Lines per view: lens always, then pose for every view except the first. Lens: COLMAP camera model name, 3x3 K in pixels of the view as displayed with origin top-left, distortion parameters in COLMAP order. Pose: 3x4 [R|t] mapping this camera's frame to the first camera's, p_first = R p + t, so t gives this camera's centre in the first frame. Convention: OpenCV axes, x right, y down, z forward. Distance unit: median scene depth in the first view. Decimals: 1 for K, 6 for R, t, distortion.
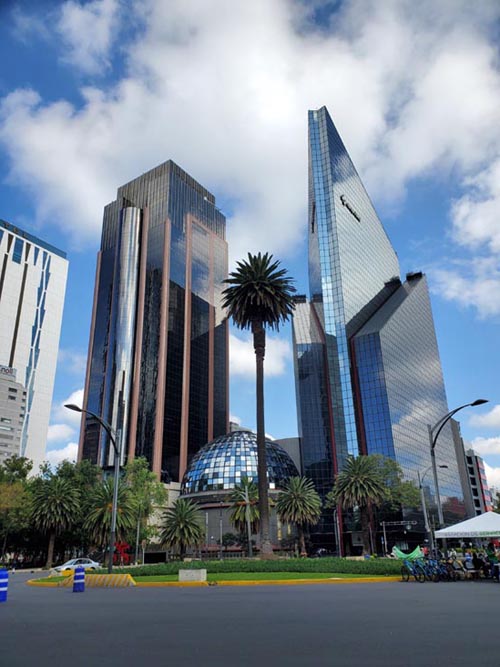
lens RADIAL K [[508.1, 0, 247.4], [0, 508.1, 354.4], [0, 0, 1]] dist [0.003904, -0.004560]
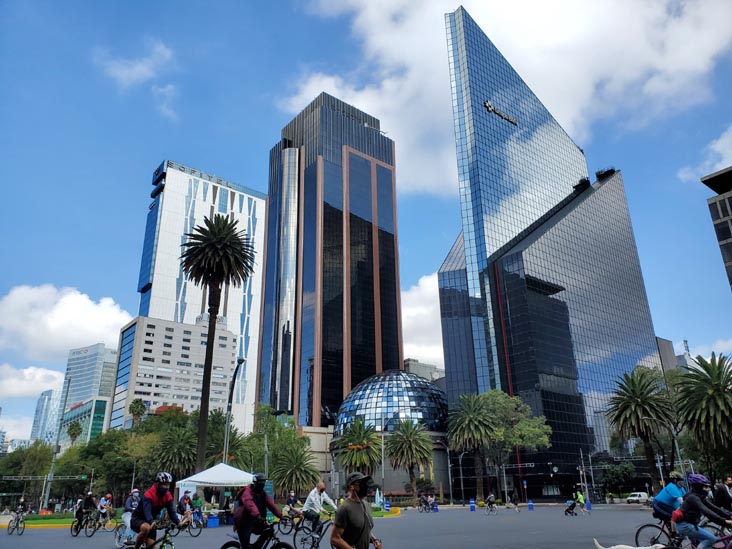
lens RADIAL K [[553.1, 0, 367.5], [0, 553.1, 285.4], [0, 0, 1]] dist [0.008801, 0.001701]
pose [[0.961613, -0.097013, -0.256690, 0.159581], [0.099487, 0.995033, -0.003362, -0.004538], [0.255741, -0.022304, 0.966488, -0.004800]]
